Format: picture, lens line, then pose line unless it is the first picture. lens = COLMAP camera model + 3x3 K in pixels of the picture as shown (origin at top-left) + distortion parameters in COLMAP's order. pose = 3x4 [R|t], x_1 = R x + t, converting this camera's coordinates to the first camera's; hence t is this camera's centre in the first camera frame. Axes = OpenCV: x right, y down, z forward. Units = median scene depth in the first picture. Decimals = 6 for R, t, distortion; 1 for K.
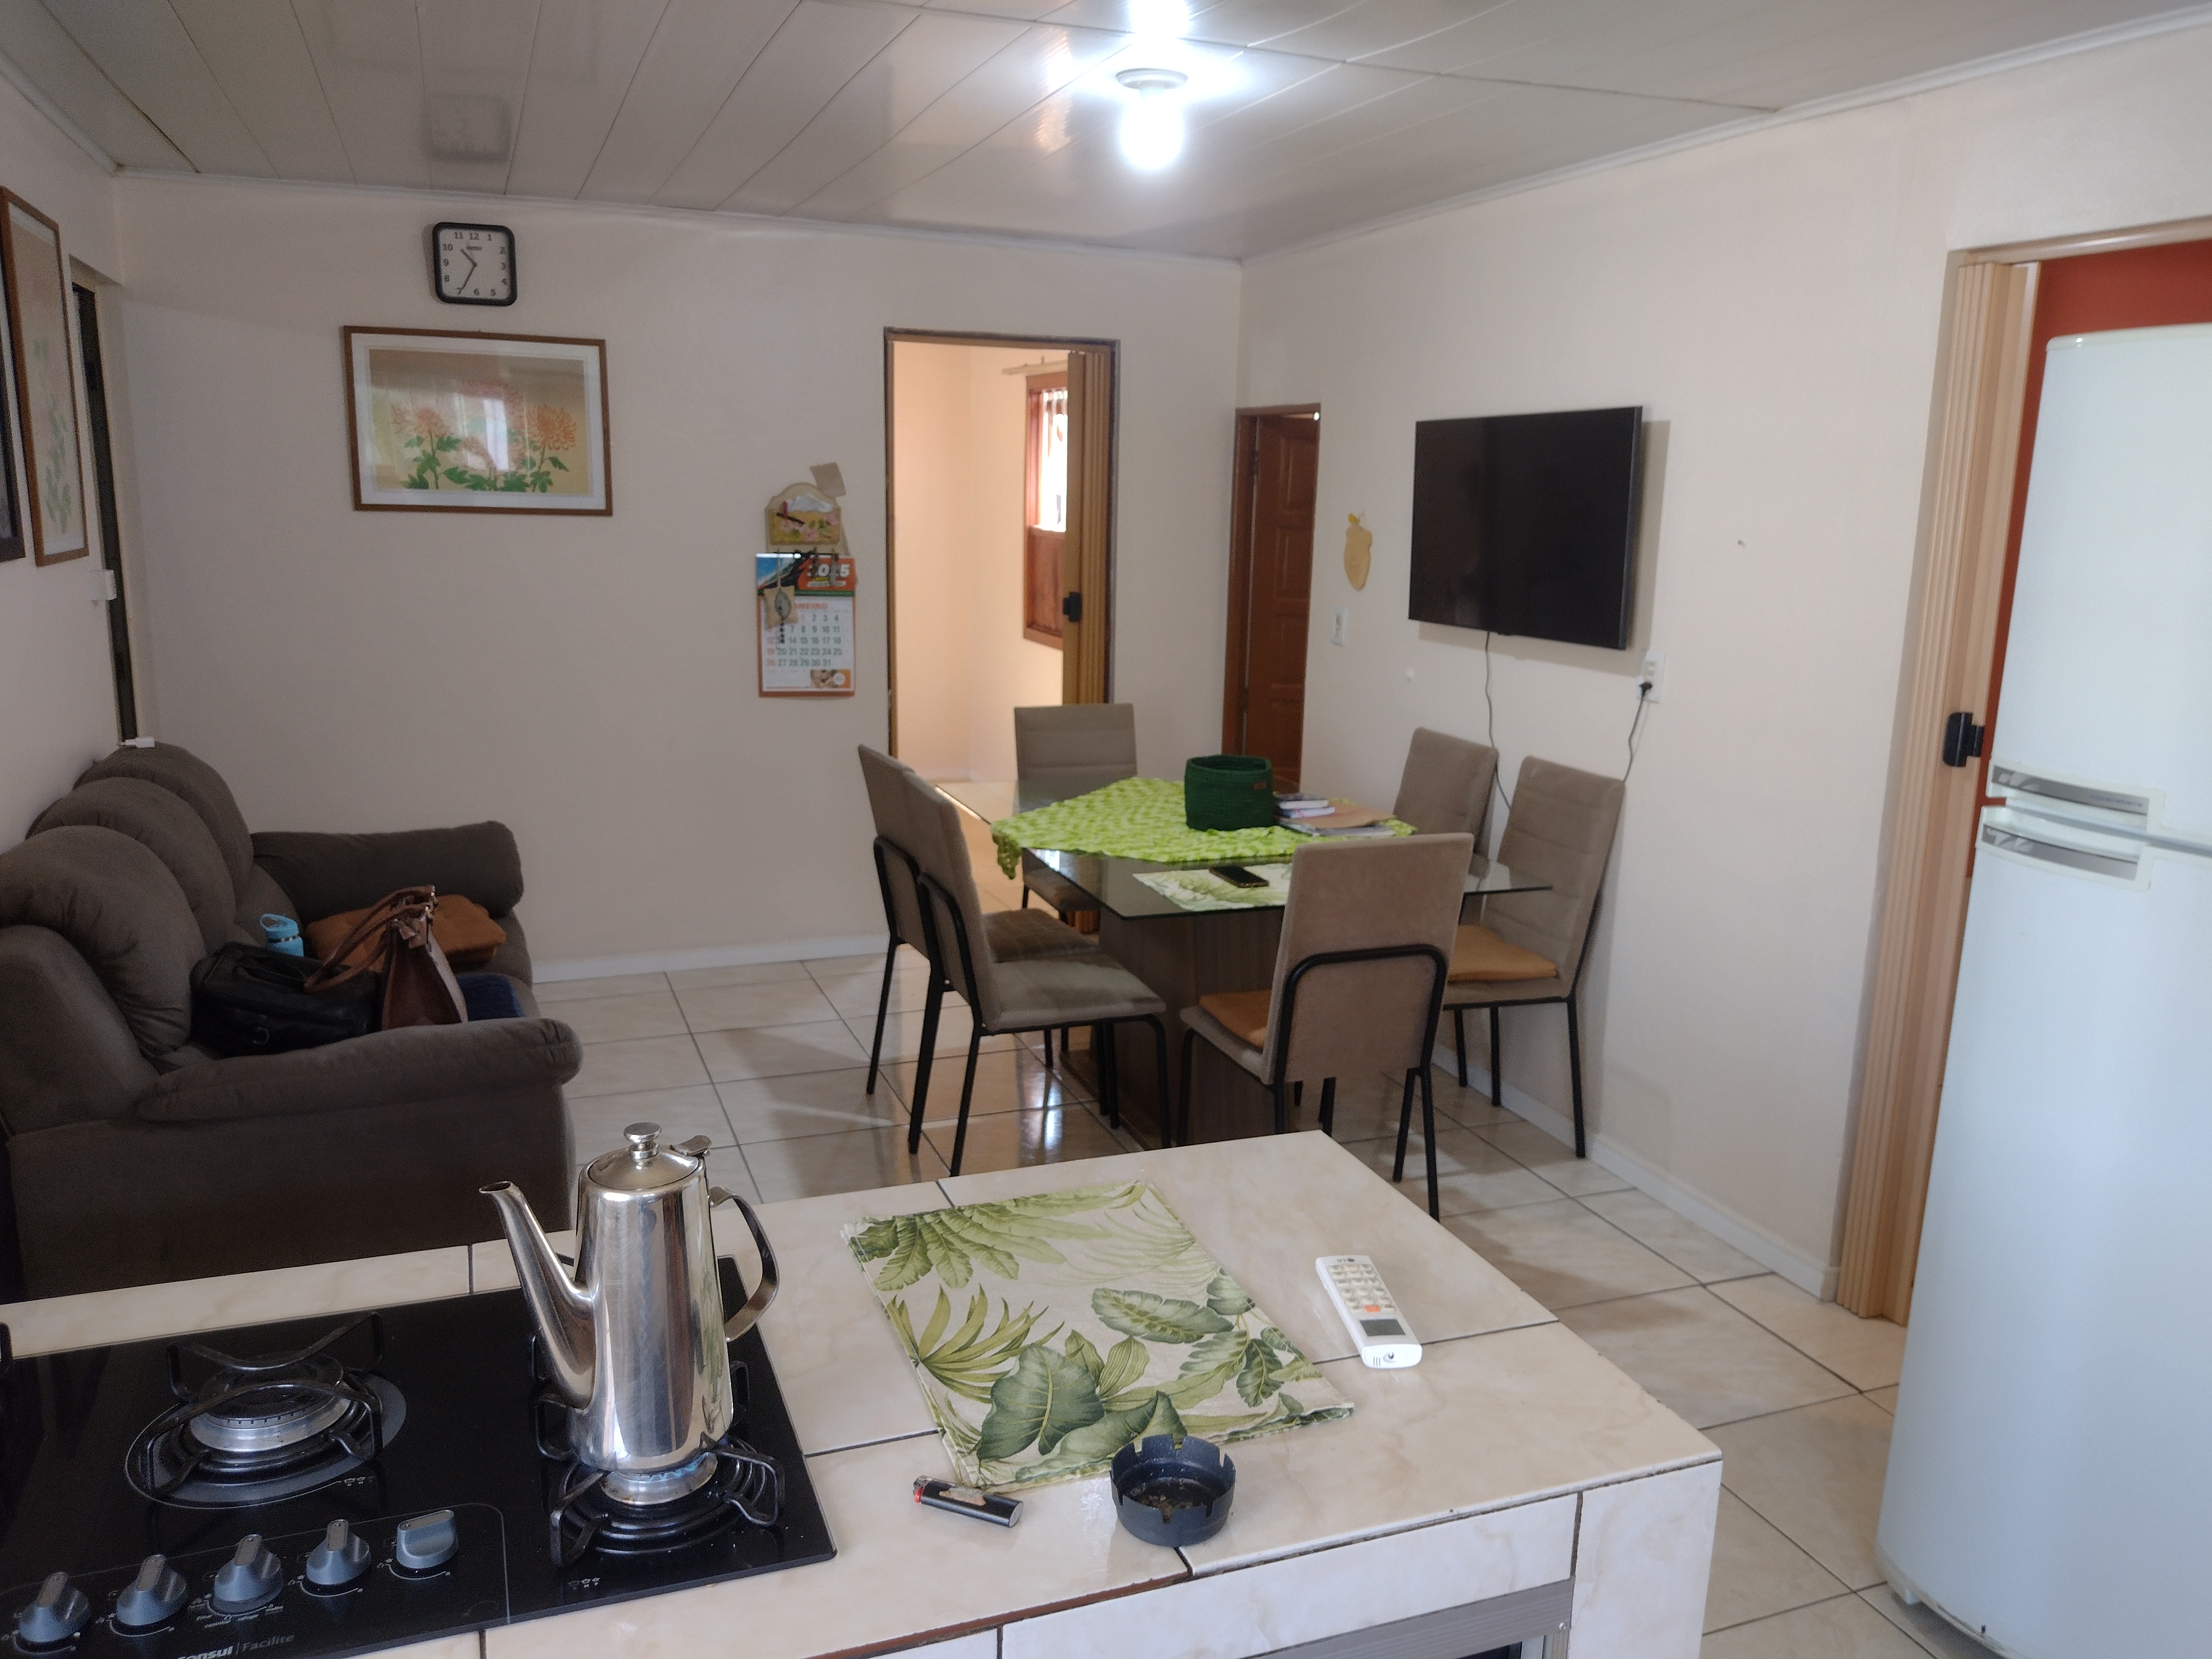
lens RADIAL K [[1685.9, 0, 1109.4], [0, 1685.9, 836.1], [0, 0, 1]] dist [-0.003640, -0.005961]
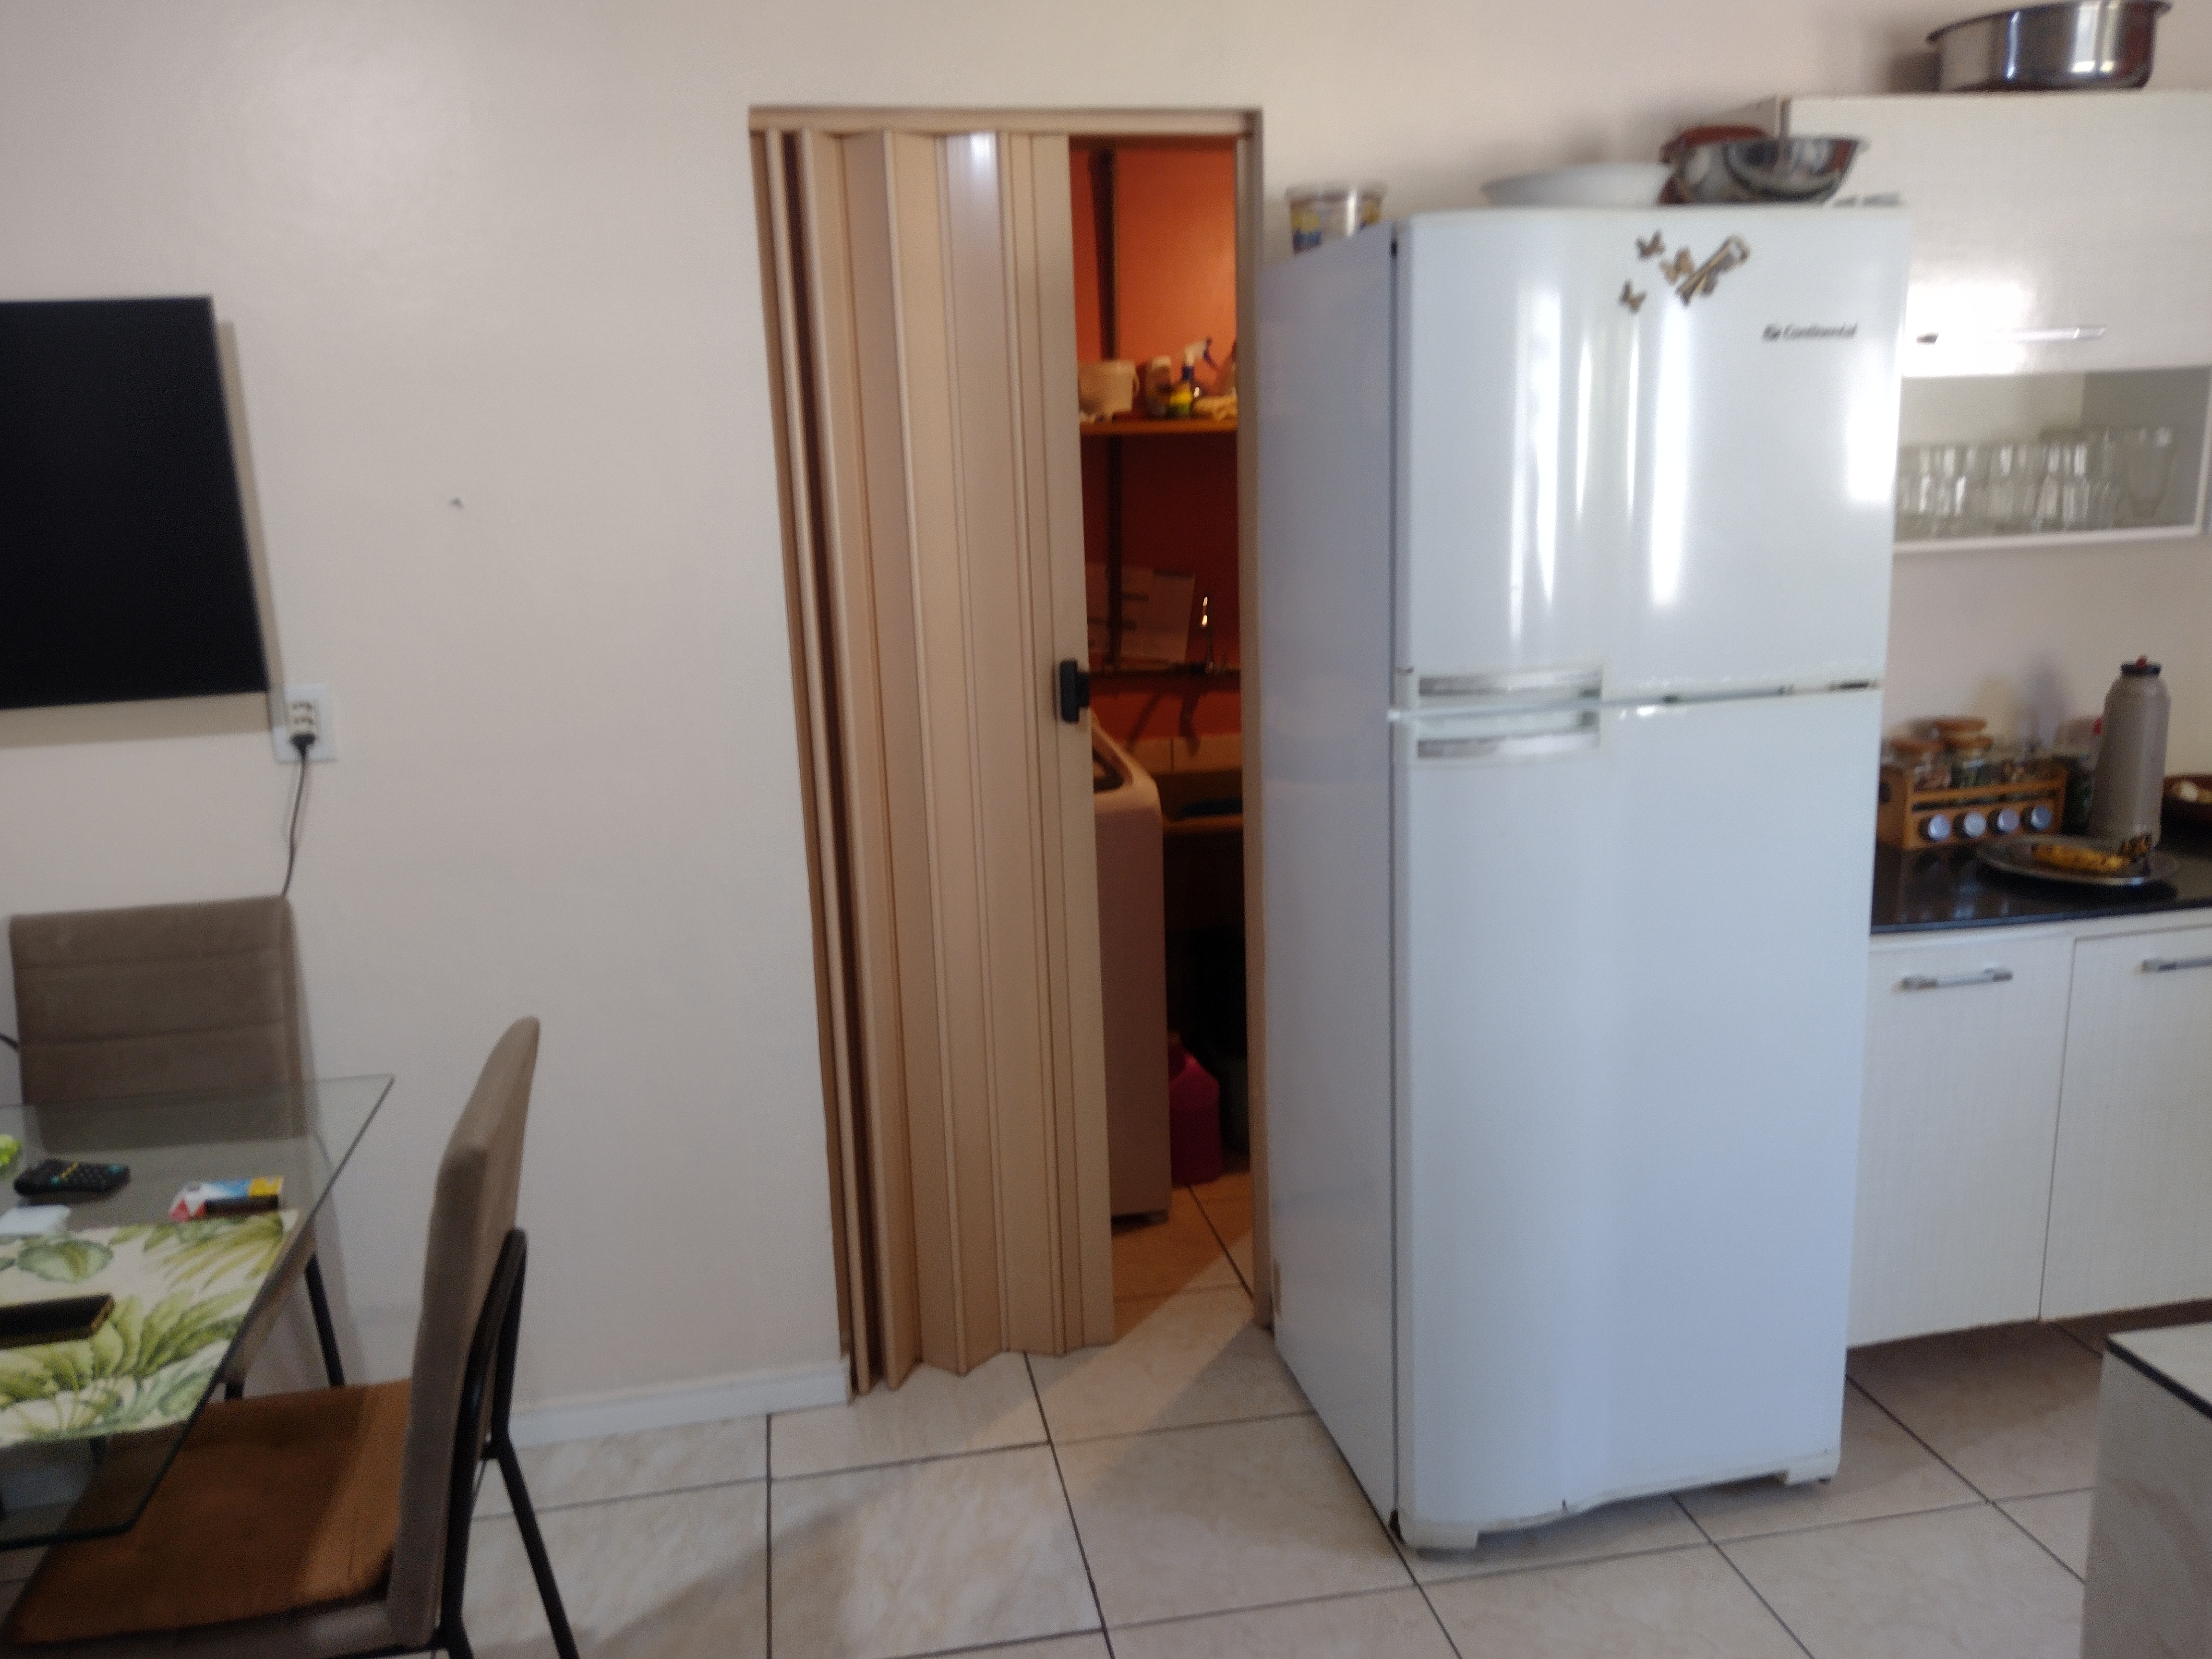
lens RADIAL K [[1685.9, 0, 1104.9], [0, 1685.9, 821.2], [0, 0, 1]] dist [-0.003640, -0.005961]
pose [[0.176148, -0.236329, 0.955573, -0.251579], [0.231588, 0.953453, 0.193115, -0.115262], [-0.956733, 0.187283, 0.222680, 0.583511]]
